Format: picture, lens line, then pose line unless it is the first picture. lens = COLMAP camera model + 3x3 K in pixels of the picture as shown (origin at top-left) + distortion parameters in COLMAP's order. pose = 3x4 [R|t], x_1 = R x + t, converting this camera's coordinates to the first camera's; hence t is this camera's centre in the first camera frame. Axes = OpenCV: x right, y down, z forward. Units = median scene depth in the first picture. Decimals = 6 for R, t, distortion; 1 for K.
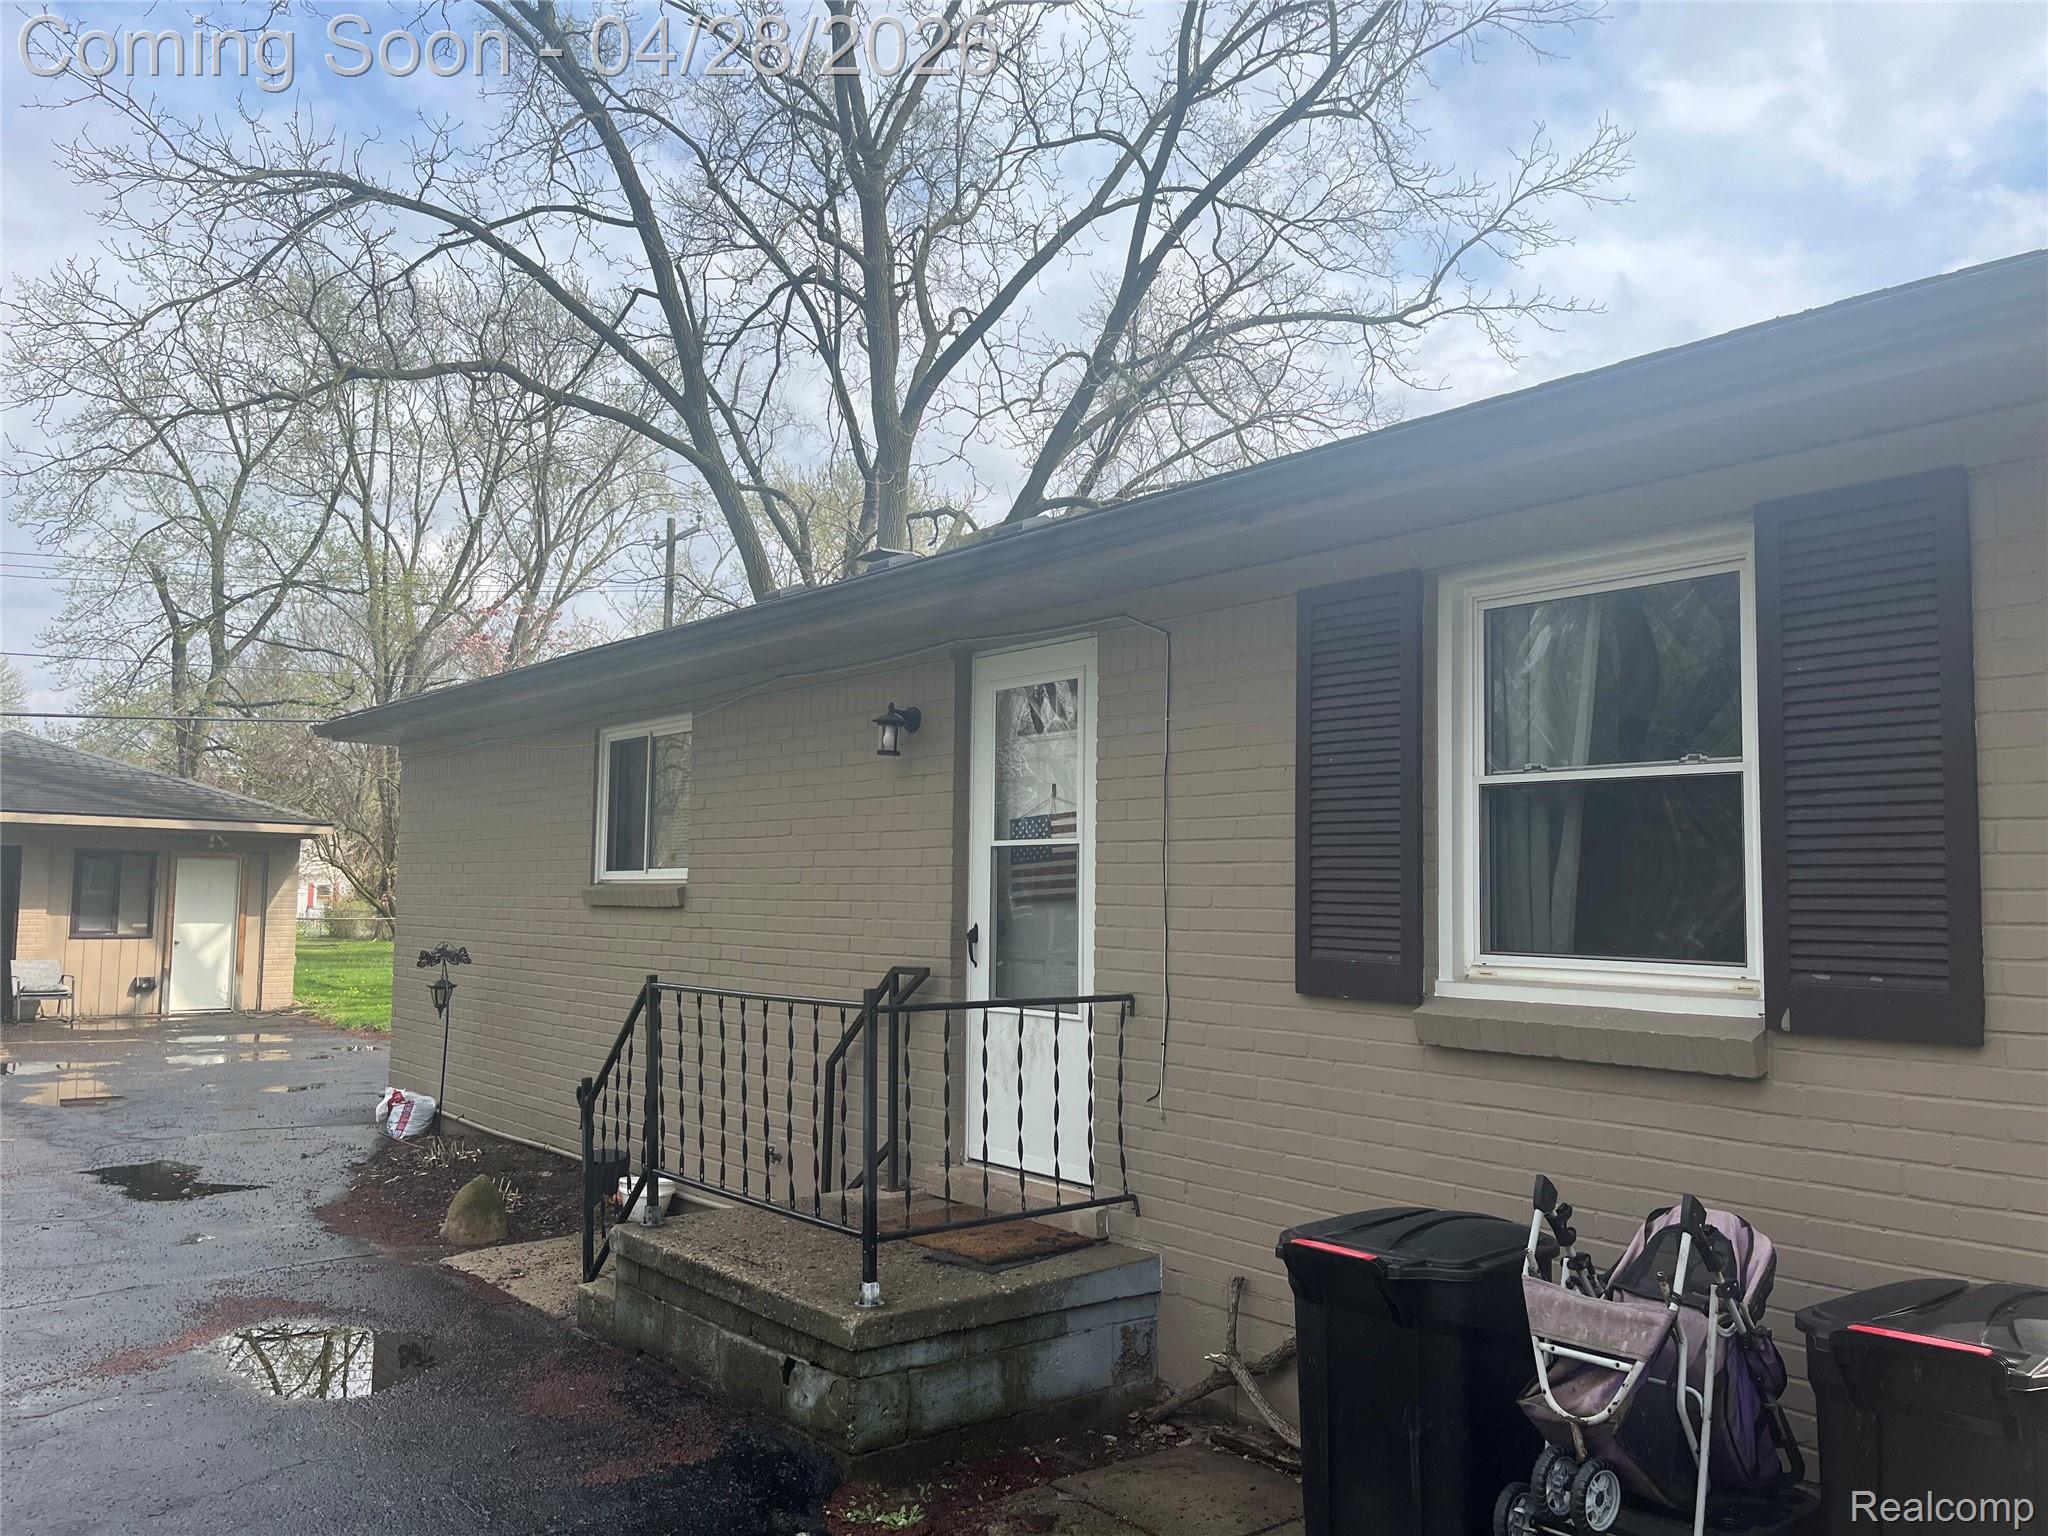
lens RADIAL K [[1541.1, 0, 1024.0], [0, 1541.1, 768.0], [0, 0, 1]] dist [0.064706, -0.113016]
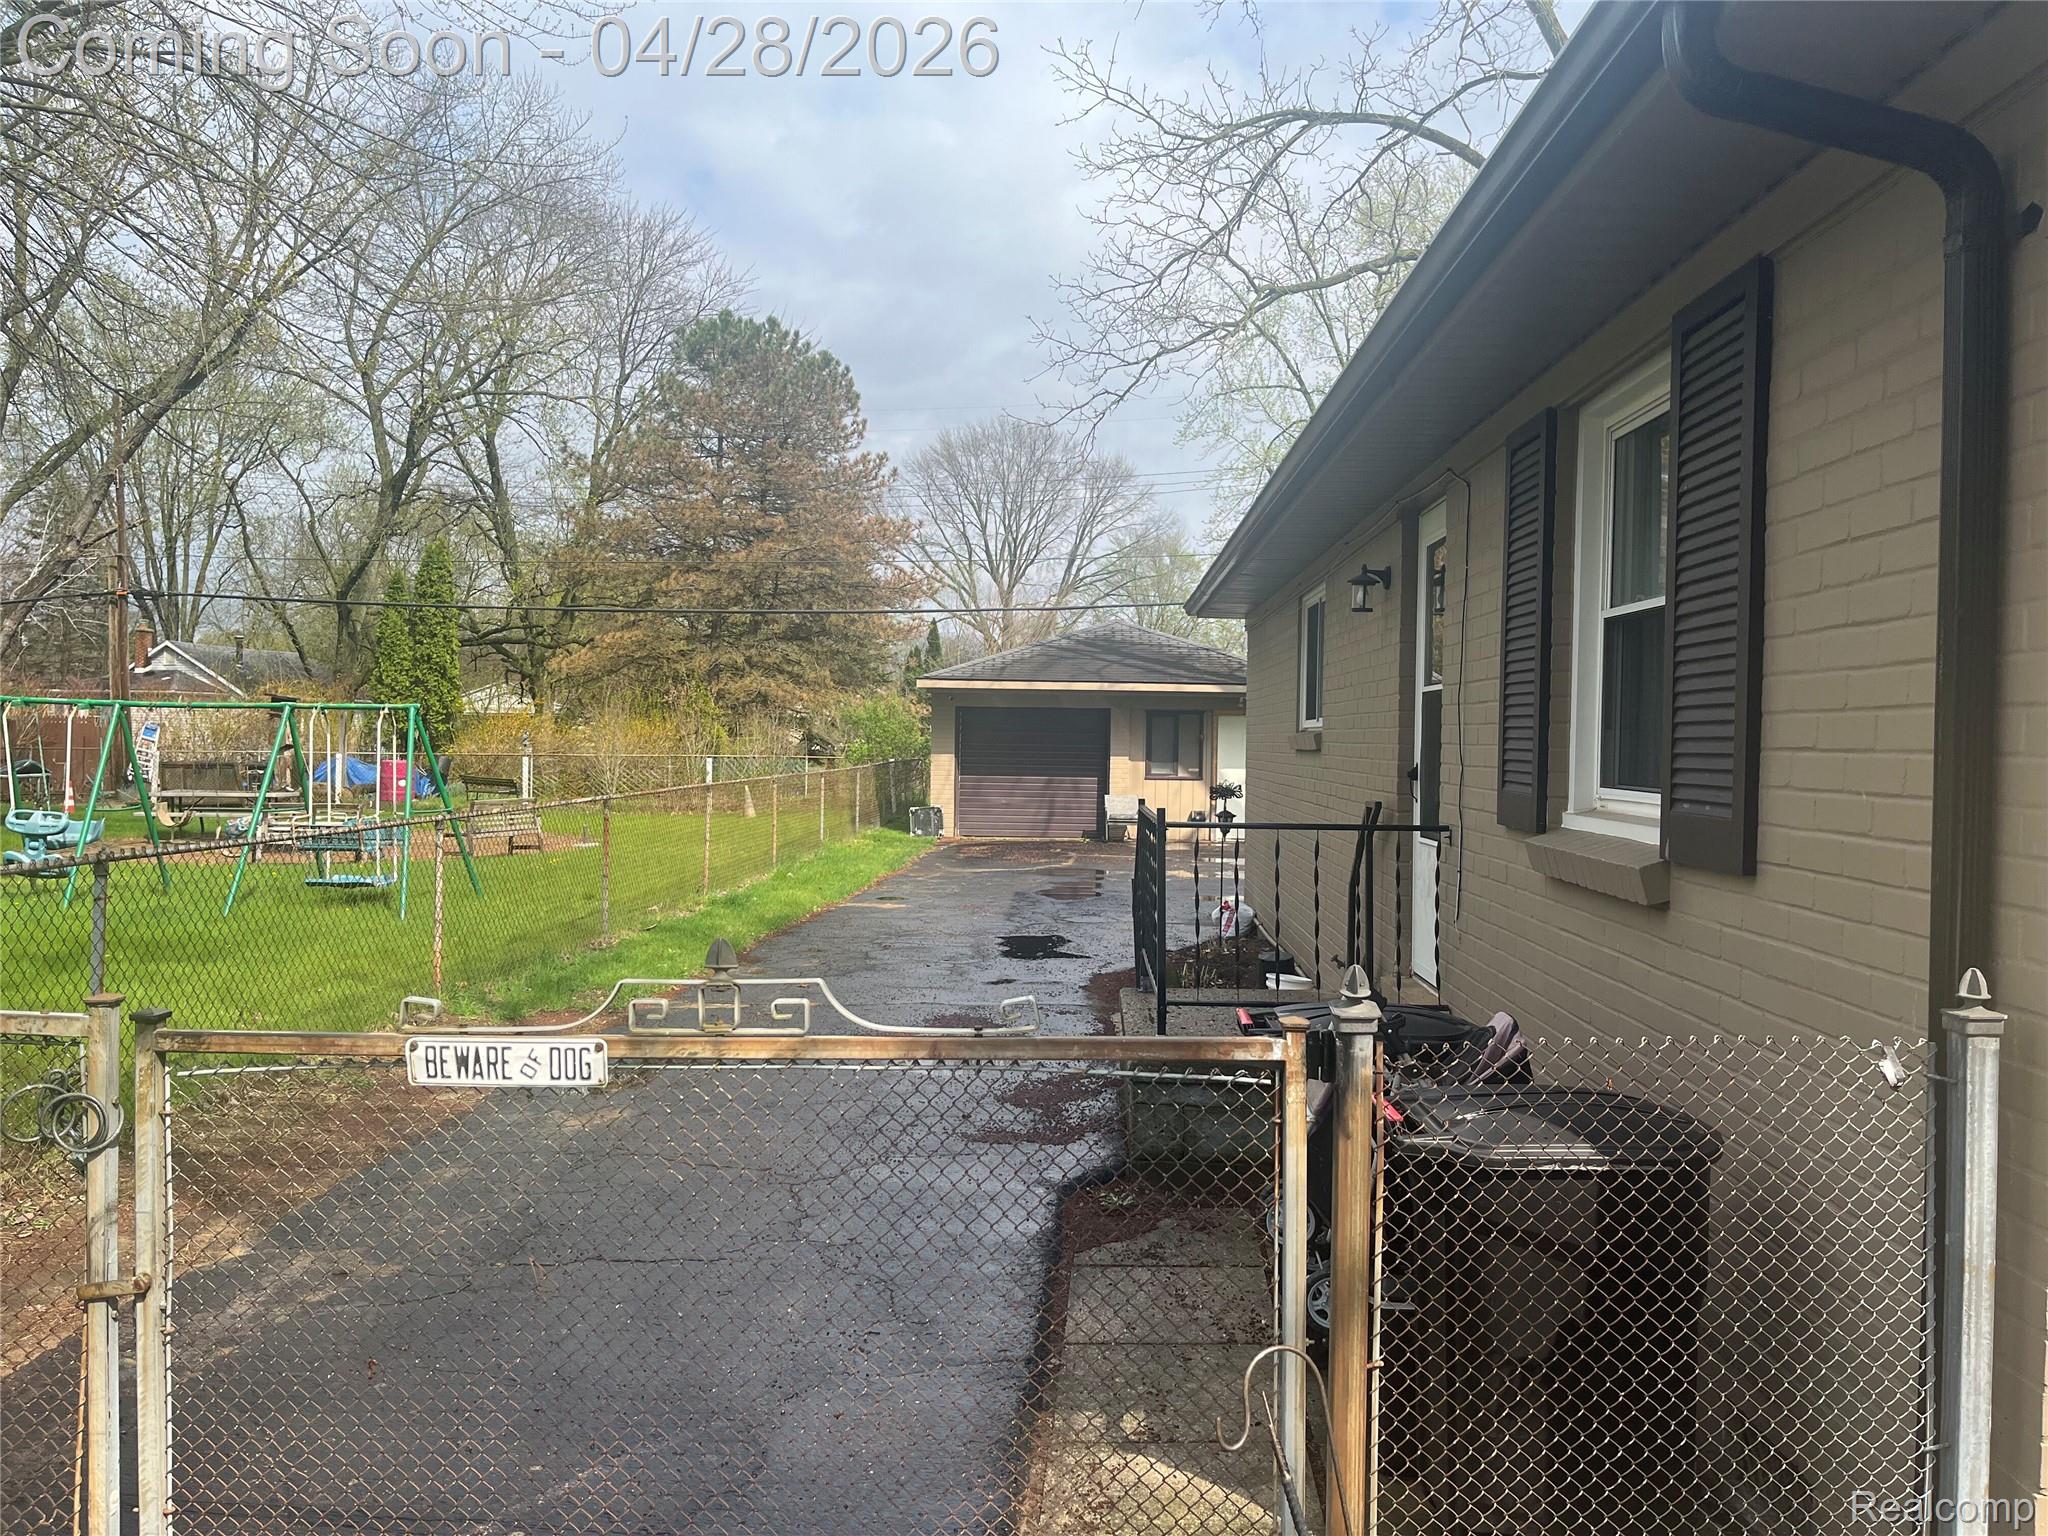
lens RADIAL K [[1541.1, 0, 1024.0], [0, 1541.1, 768.0], [0, 0, 1]] dist [0.064706, -0.113016]
pose [[0.731942, 0.011774, -0.681265, 0.187215], [0.050375, 0.996179, 0.071339, 0.004460], [0.679503, -0.086534, 0.728552, 0.003233]]
